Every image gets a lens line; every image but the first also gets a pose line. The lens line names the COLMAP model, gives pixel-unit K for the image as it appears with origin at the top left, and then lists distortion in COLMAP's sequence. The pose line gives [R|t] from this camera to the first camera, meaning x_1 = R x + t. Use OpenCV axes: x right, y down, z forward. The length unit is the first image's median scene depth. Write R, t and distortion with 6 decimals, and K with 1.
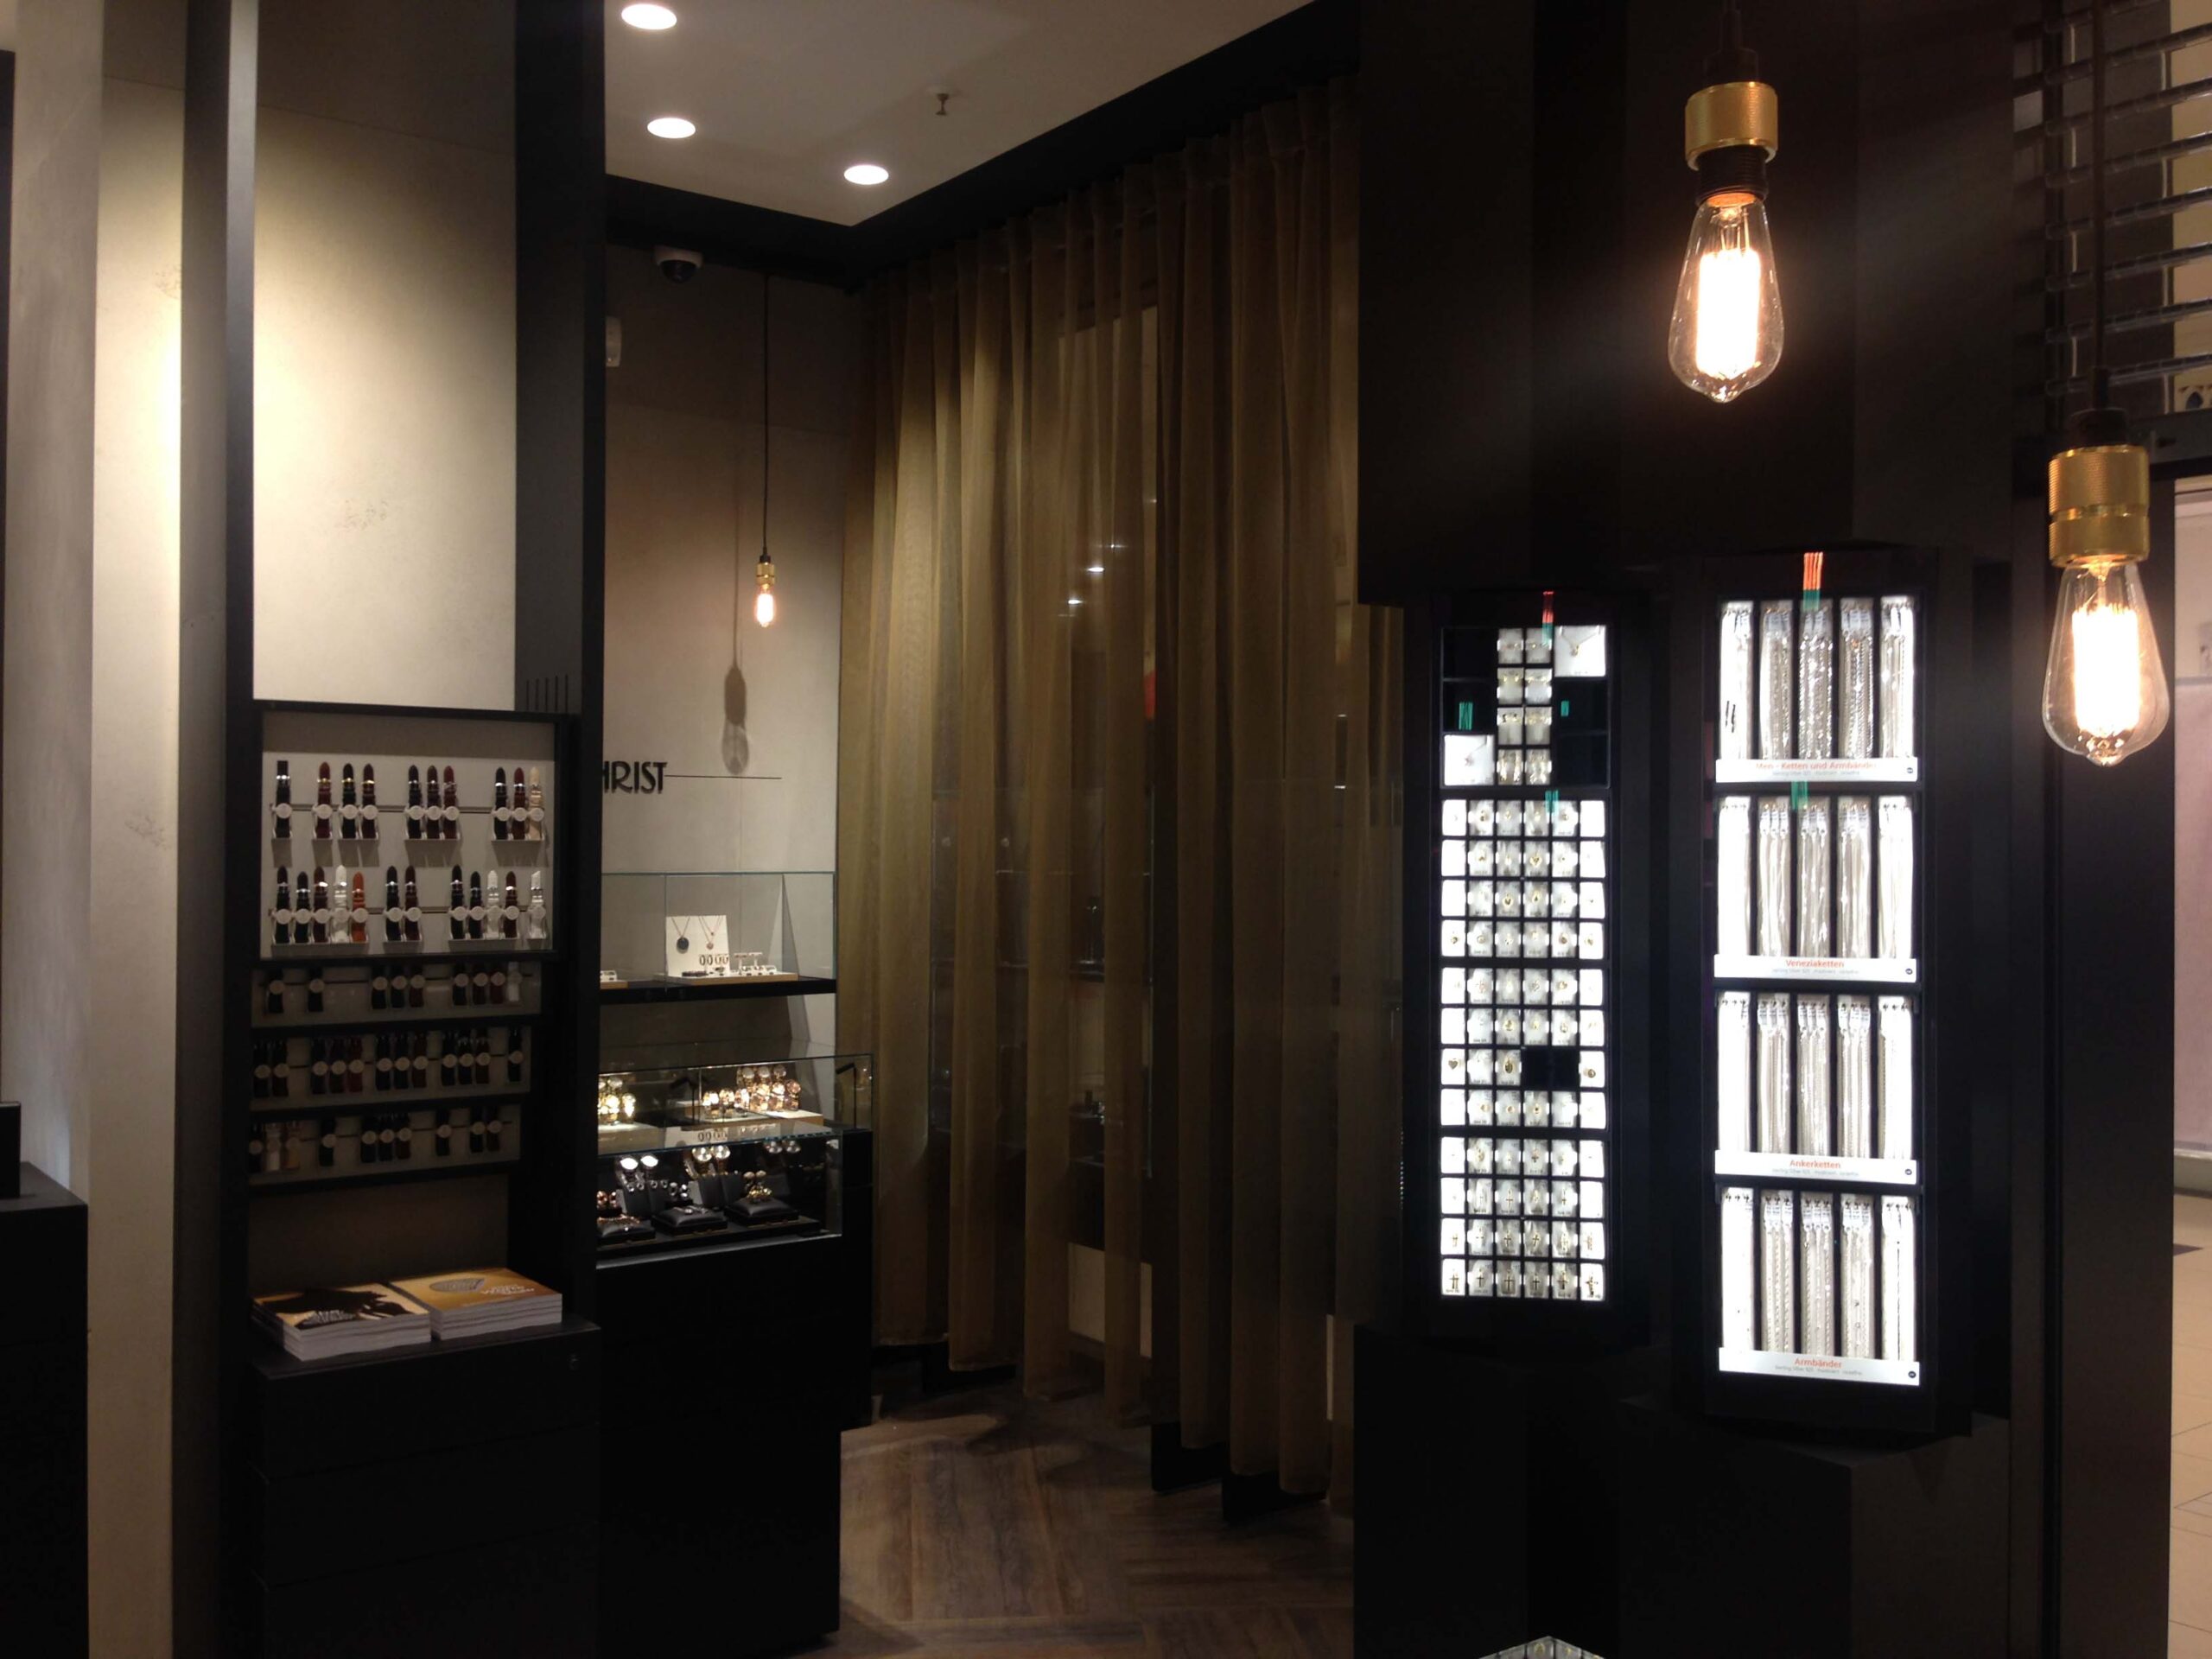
lens RADIAL K [[2031.7, 0, 1106.9], [0, 2031.7, 821.4], [0, 0, 1]] dist [0.124831, -0.221545]
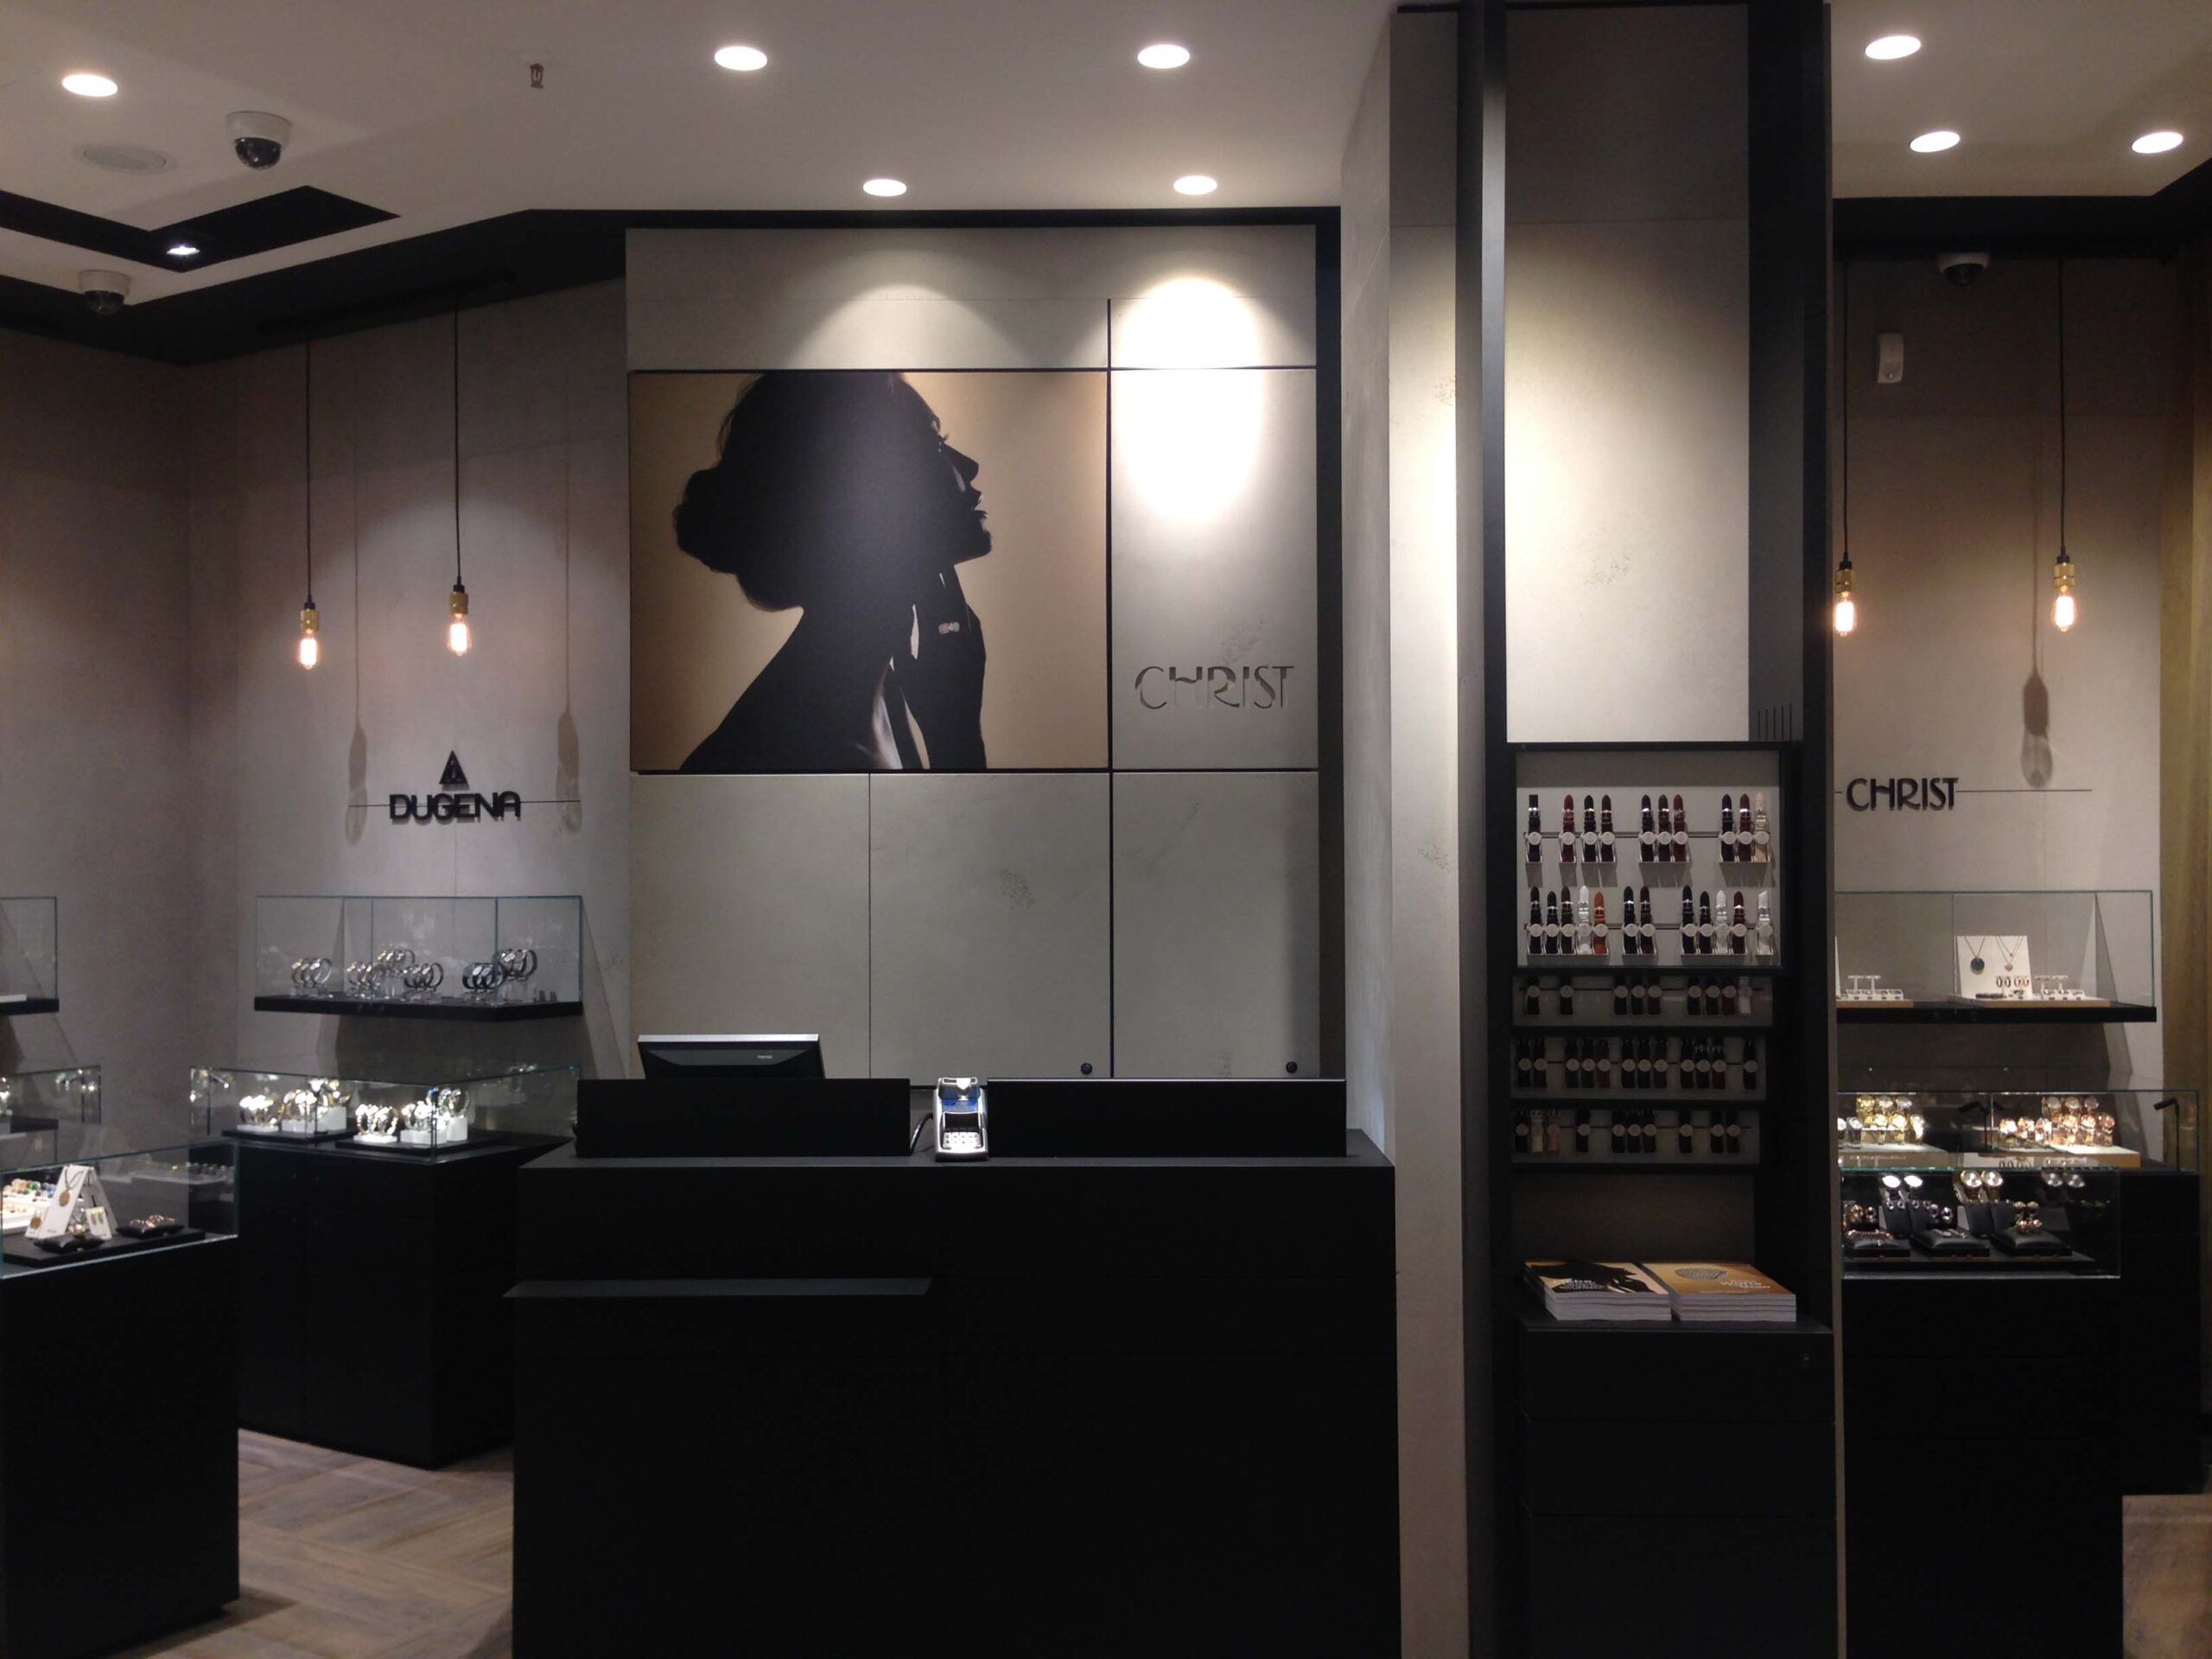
lens RADIAL K [[2031.7, 0, 1106.9], [0, 2031.7, 821.4], [0, 0, 1]] dist [0.124831, -0.221545]
pose [[0.798541, -0.019004, -0.601640, 0.090088], [0.014943, 0.999819, -0.011748, -0.004454], [0.601754, 0.000390, 0.798681, -0.051360]]
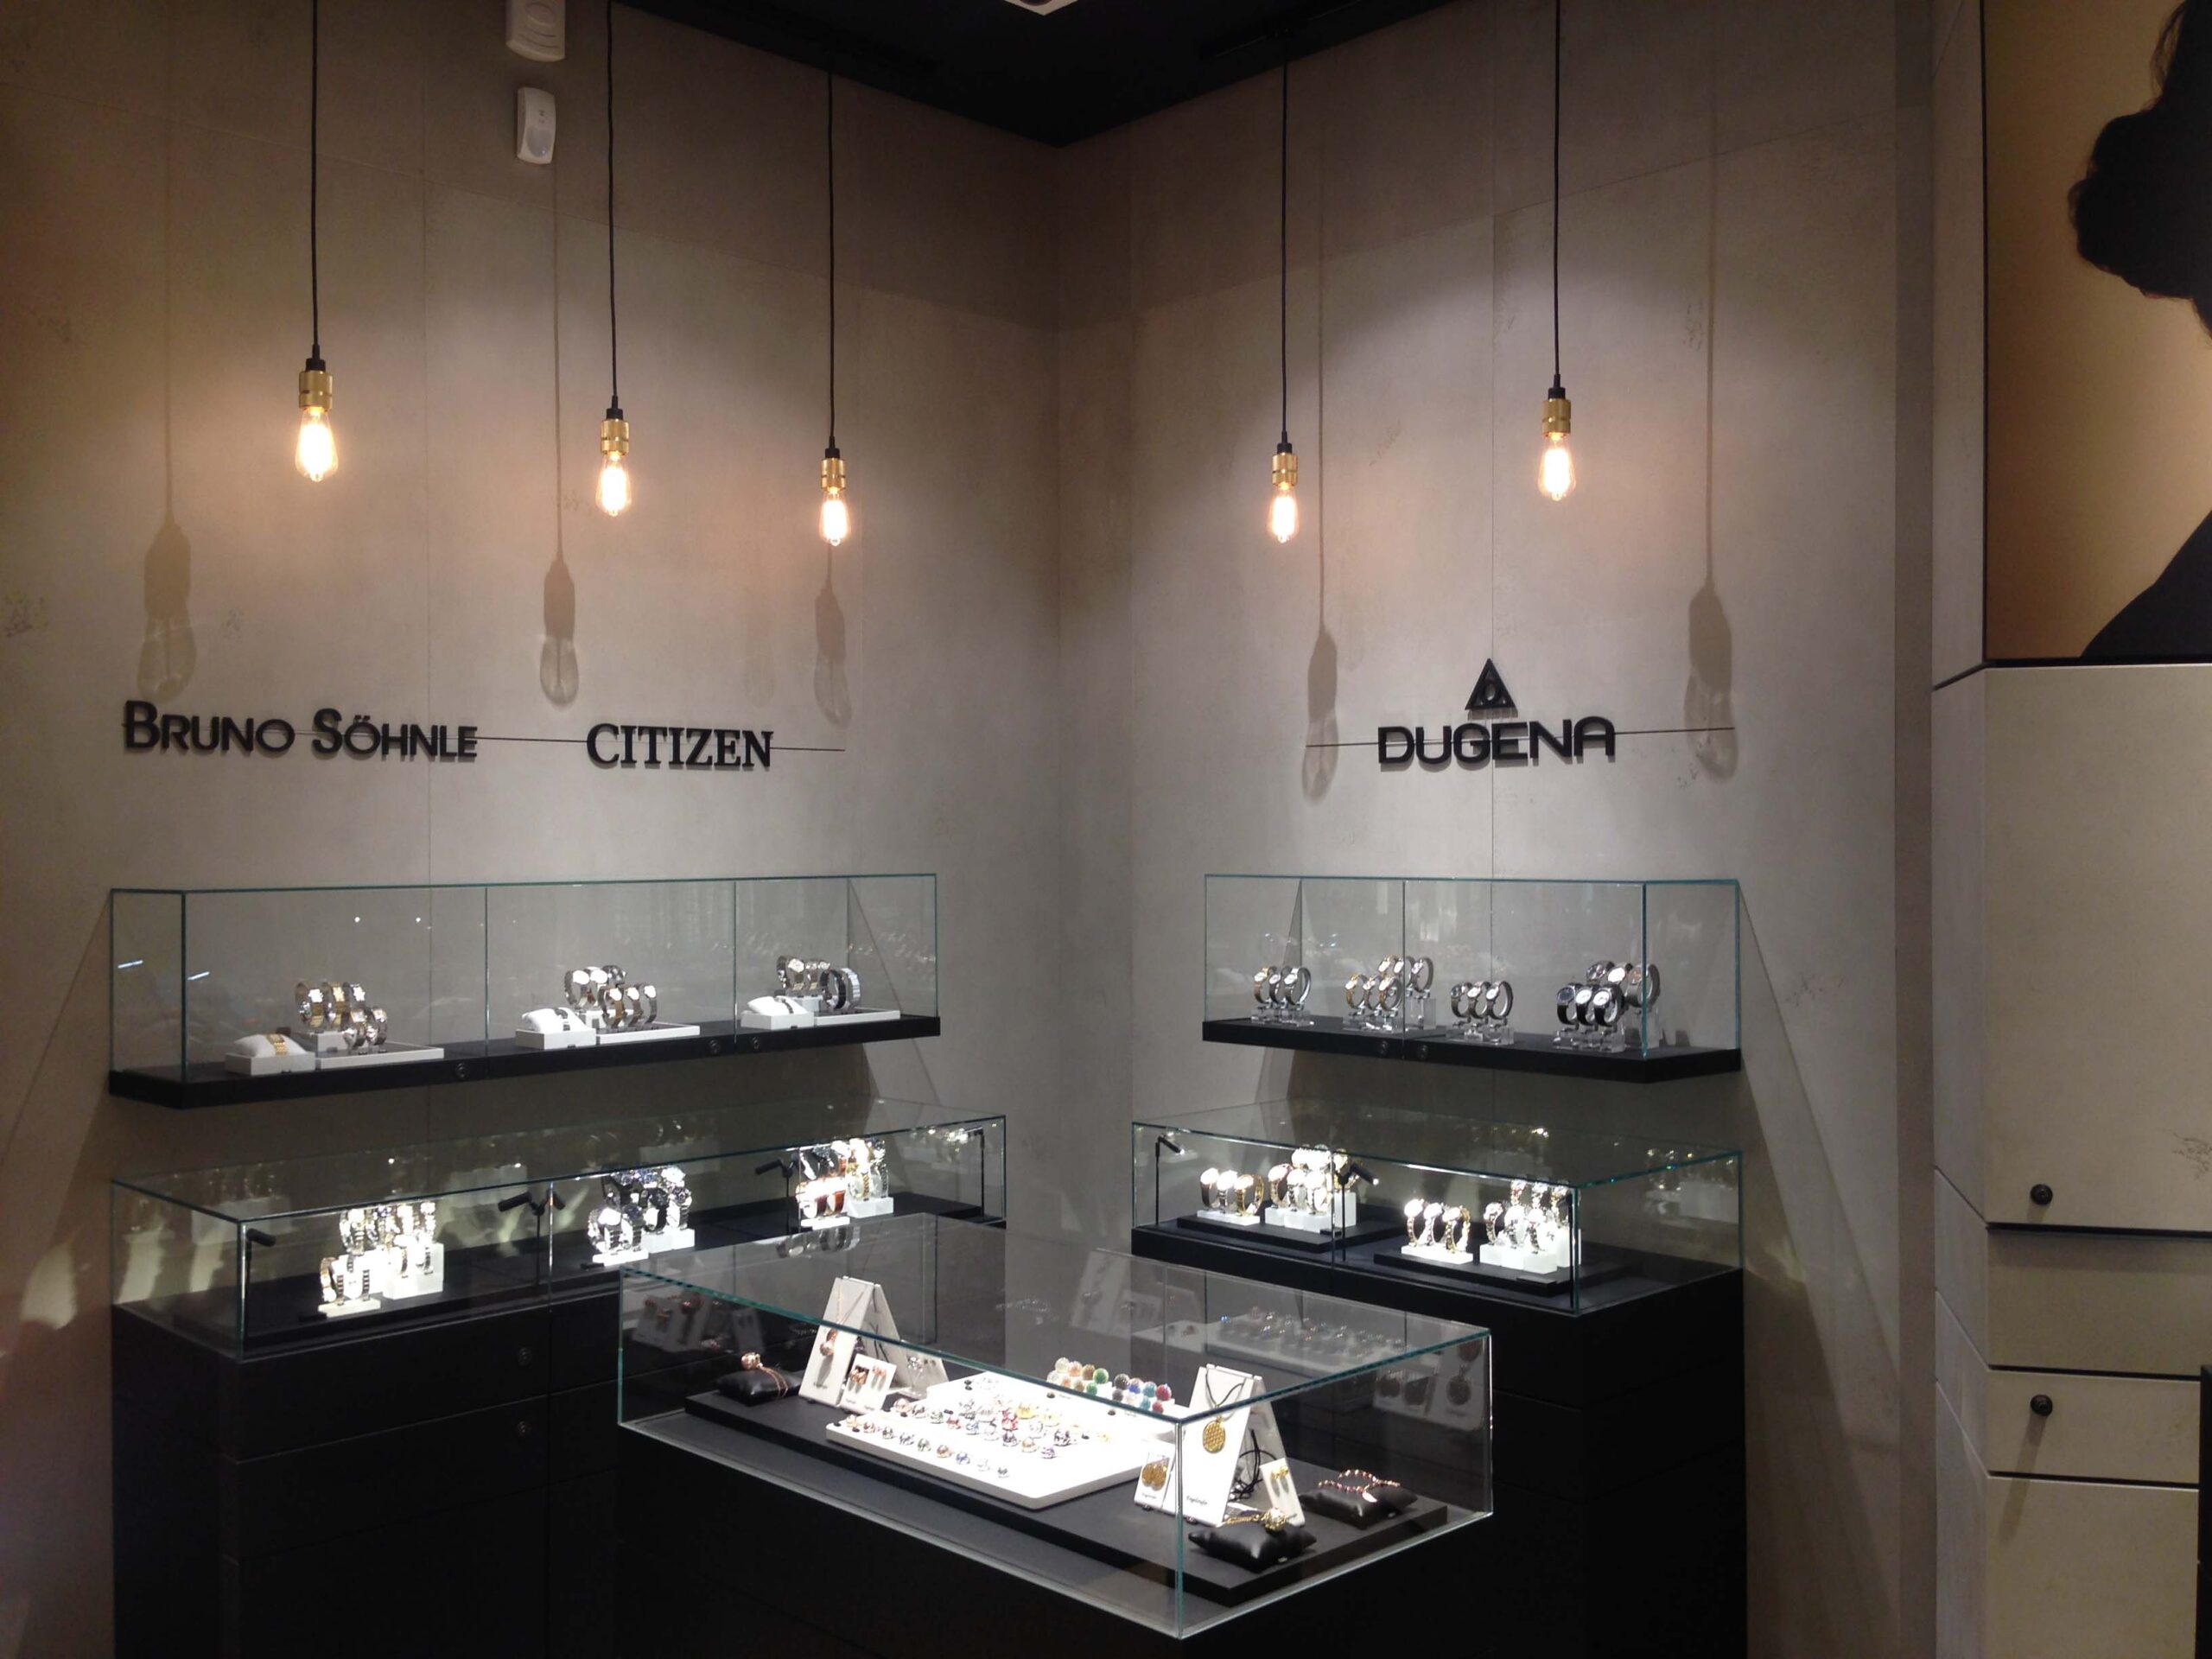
lens RADIAL K [[2031.7, 0, 1106.9], [0, 2031.7, 821.4], [0, 0, 1]] dist [0.124831, -0.221545]
pose [[0.631218, -0.012021, -0.775512, -0.376311], [0.014520, 0.999888, -0.003681, -0.001905], [0.775469, -0.008937, 0.631322, 0.052986]]
